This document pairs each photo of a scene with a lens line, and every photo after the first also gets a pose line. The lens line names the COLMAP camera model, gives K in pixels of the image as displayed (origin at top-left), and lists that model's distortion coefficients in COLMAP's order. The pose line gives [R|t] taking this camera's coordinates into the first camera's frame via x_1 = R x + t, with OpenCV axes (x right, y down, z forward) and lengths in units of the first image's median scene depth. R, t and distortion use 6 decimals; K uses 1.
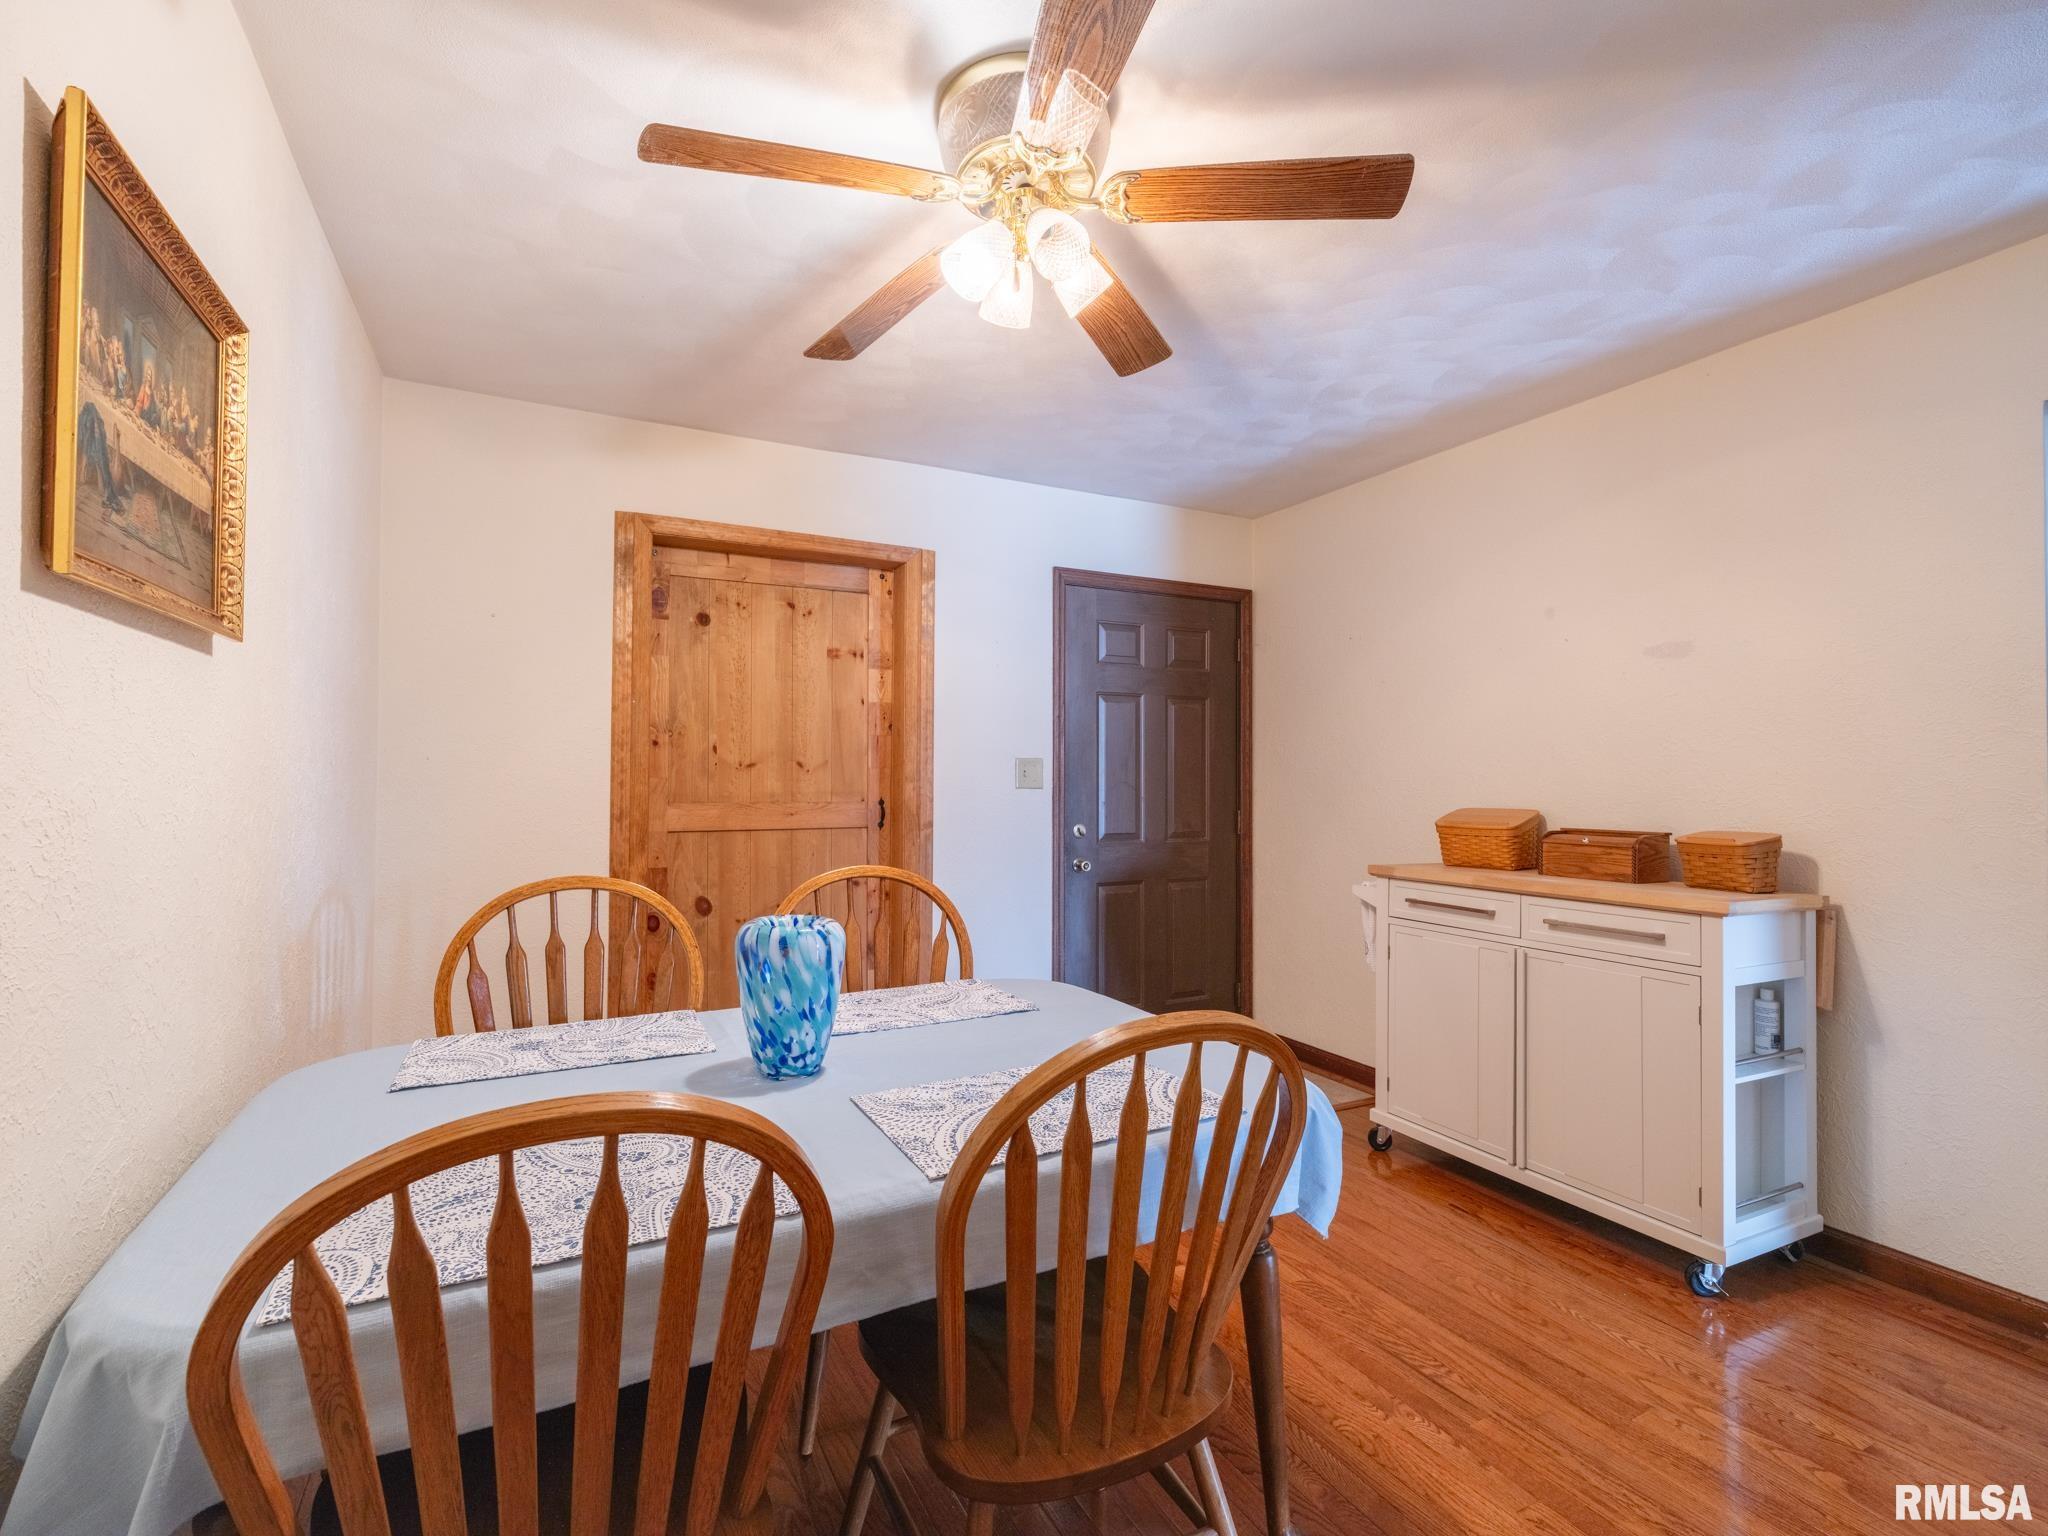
lens RADIAL K [[941.8, 0, 1010.8], [0, 941.8, 770.9], [0, 0, 1]] dist [-0.003031, 0.000900]
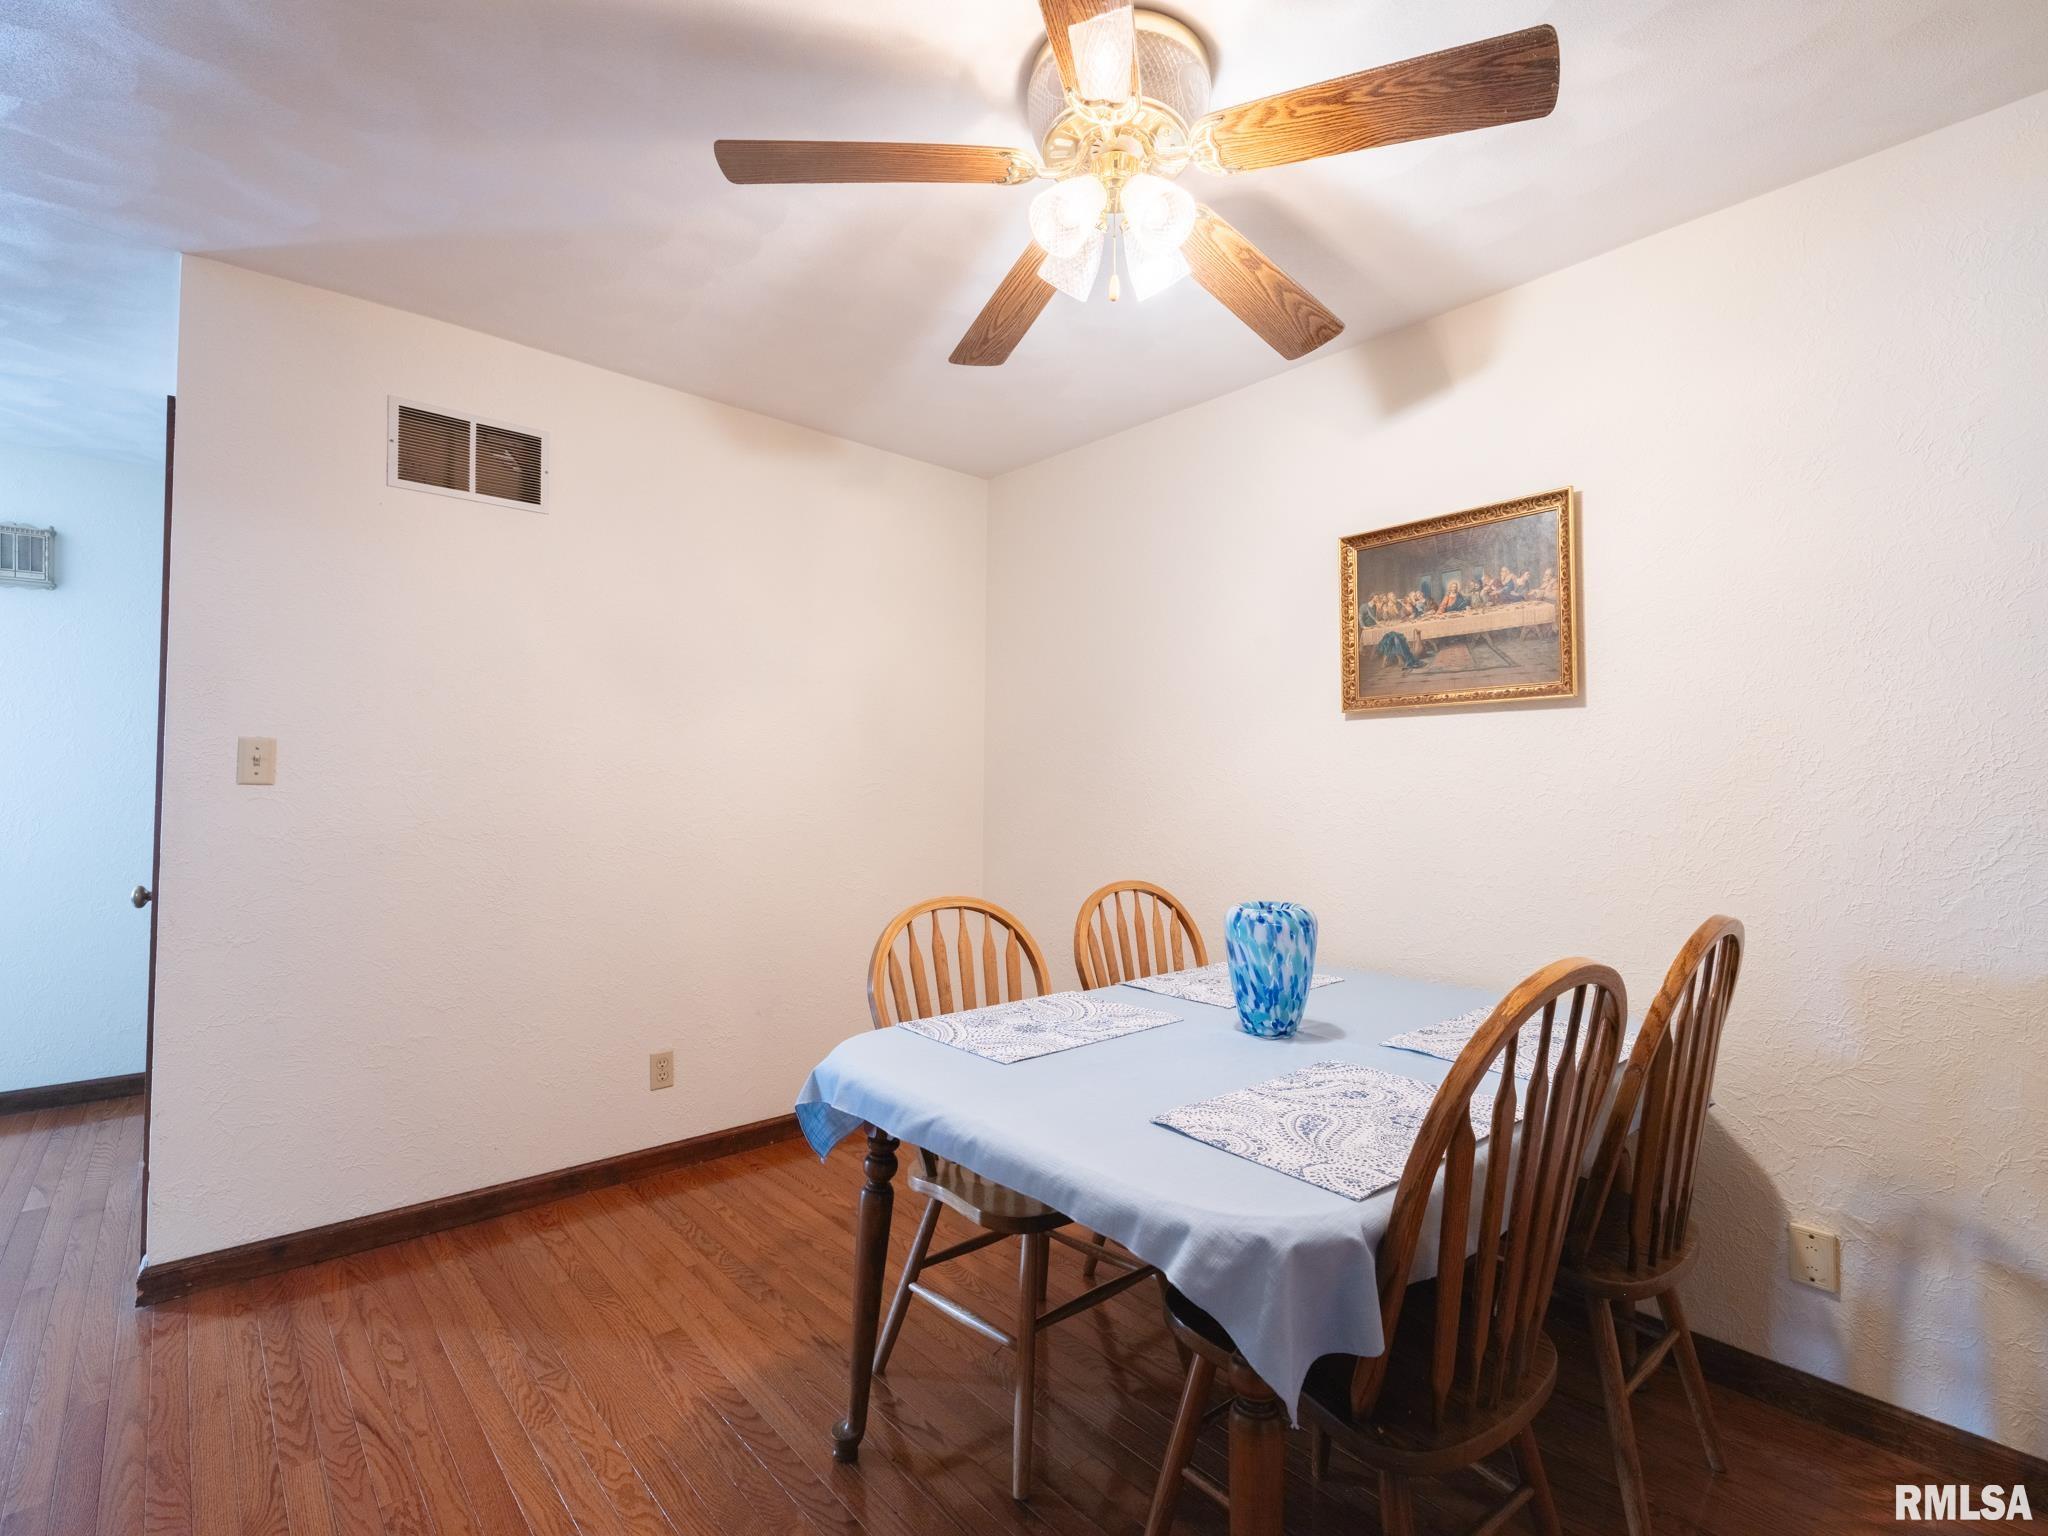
lens RADIAL K [[941.8, 0, 1020.9], [0, 941.8, 770.4], [0, 0, 1]] dist [-0.003031, 0.000900]
pose [[-0.963171, -0.014287, -0.268510, 0.169813], [-0.007997, 0.999668, -0.024503, 0.008533], [0.268771, -0.021453, -0.962965, 0.905975]]
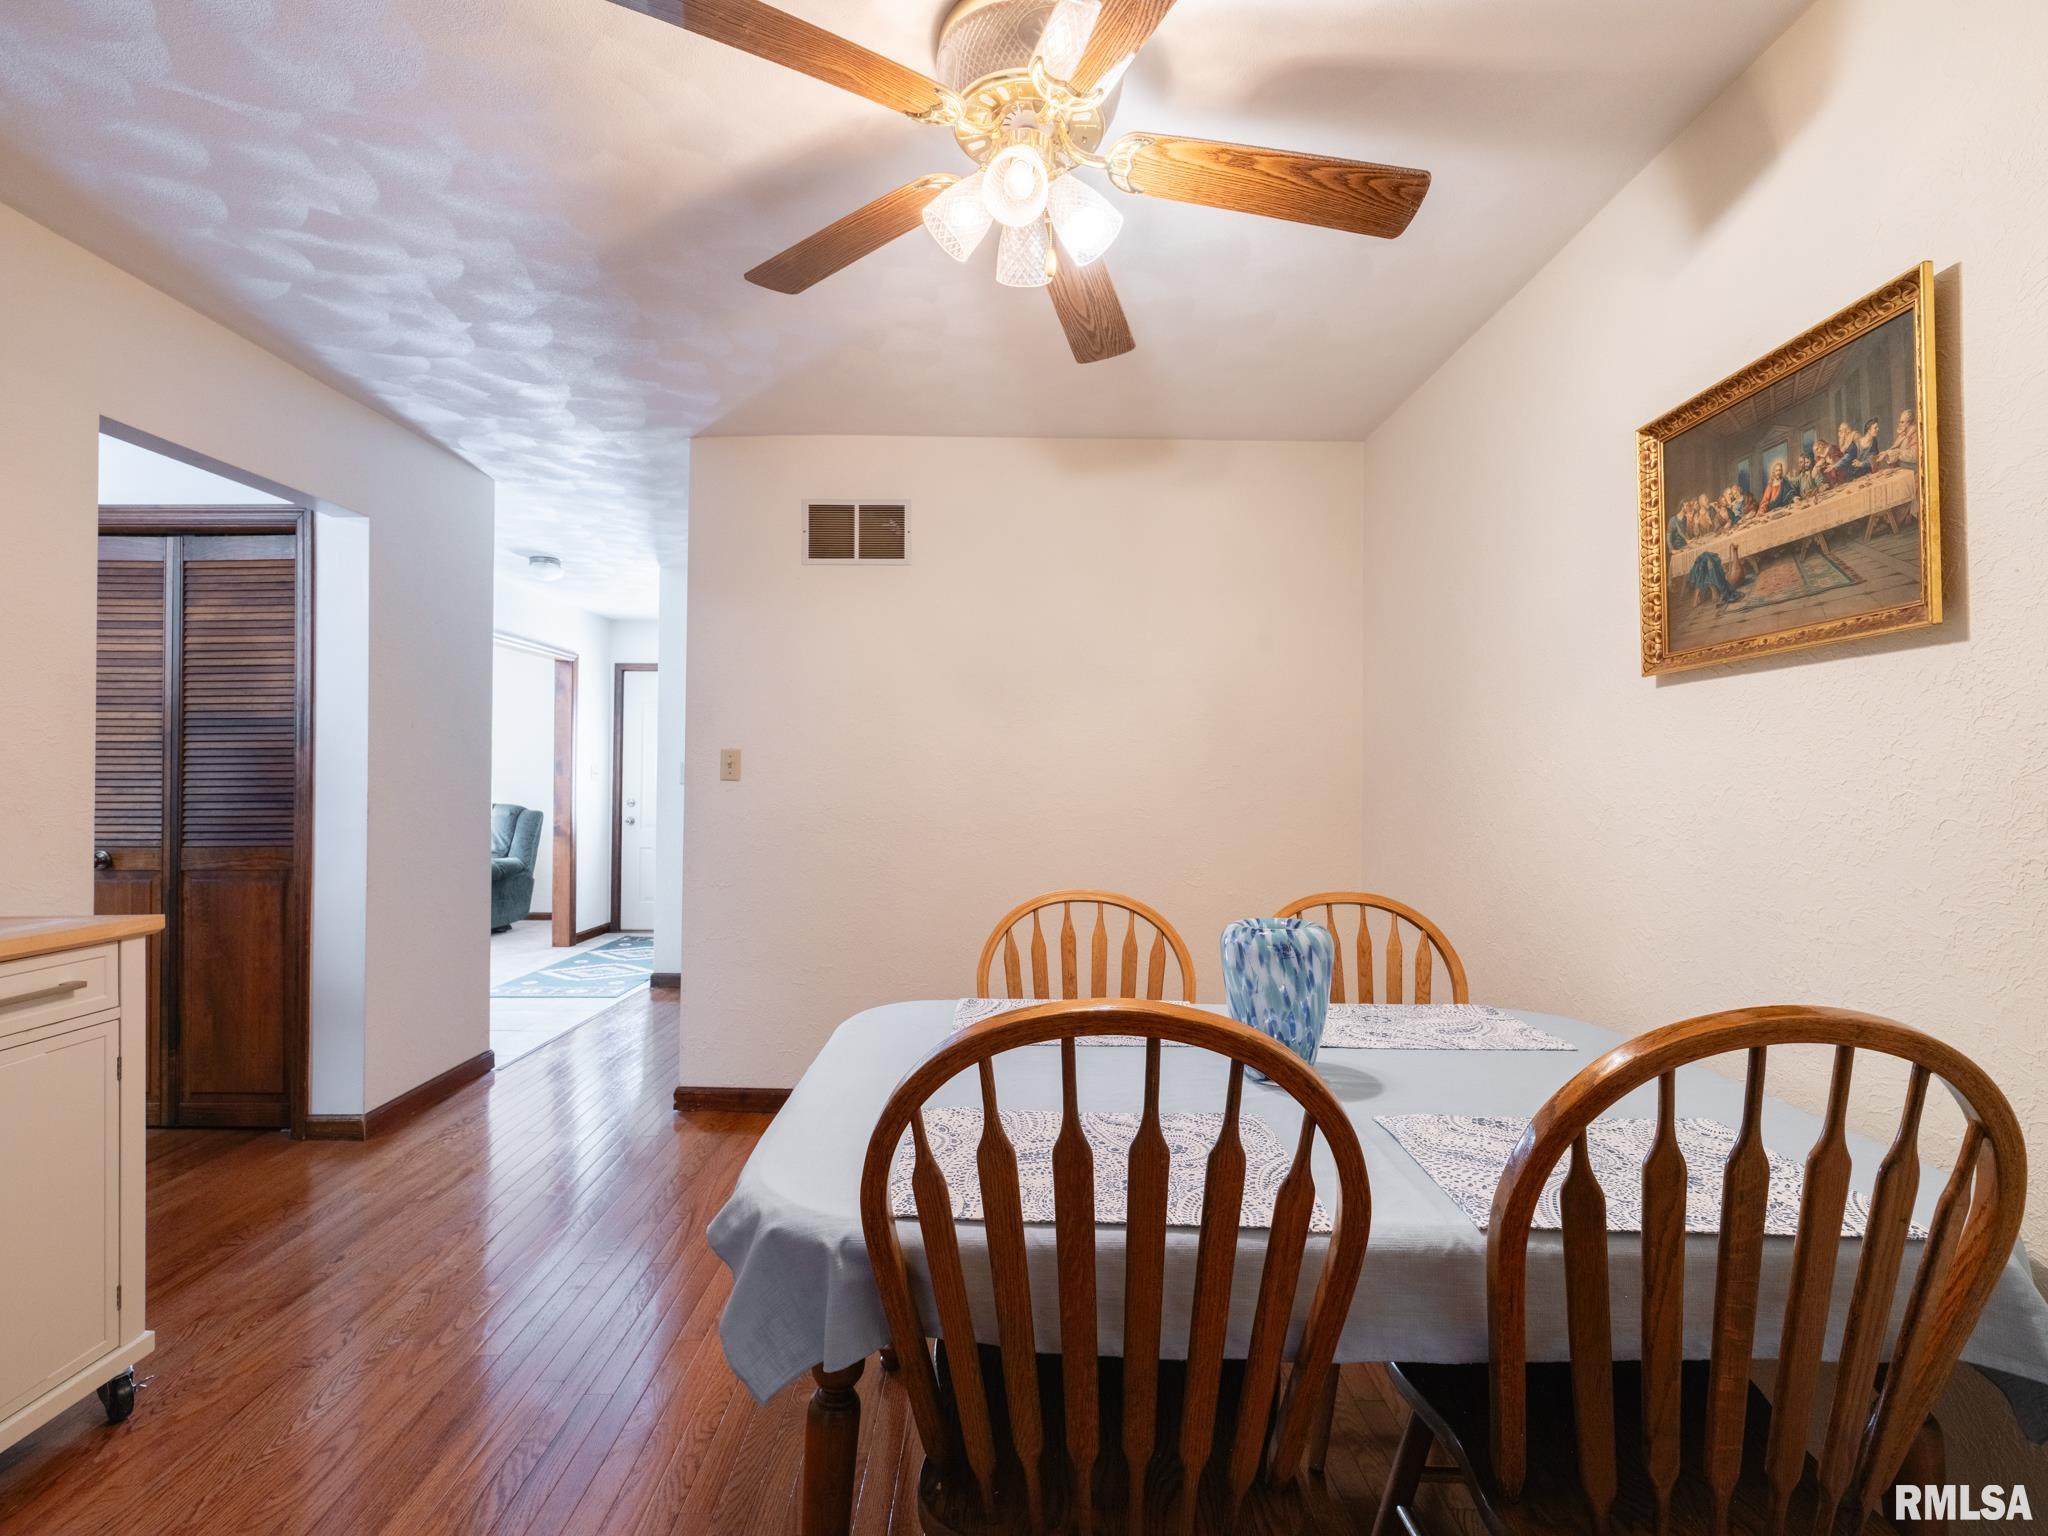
lens RADIAL K [[941.8, 0, 1022.5], [0, 941.8, 770.7], [0, 0, 1]] dist [-0.003031, 0.000900]
pose [[-0.900182, -0.004954, 0.435486, -0.186585], [-0.012733, 0.999807, -0.014947, 0.007173], [-0.435328, -0.019000, -0.900072, 0.880316]]
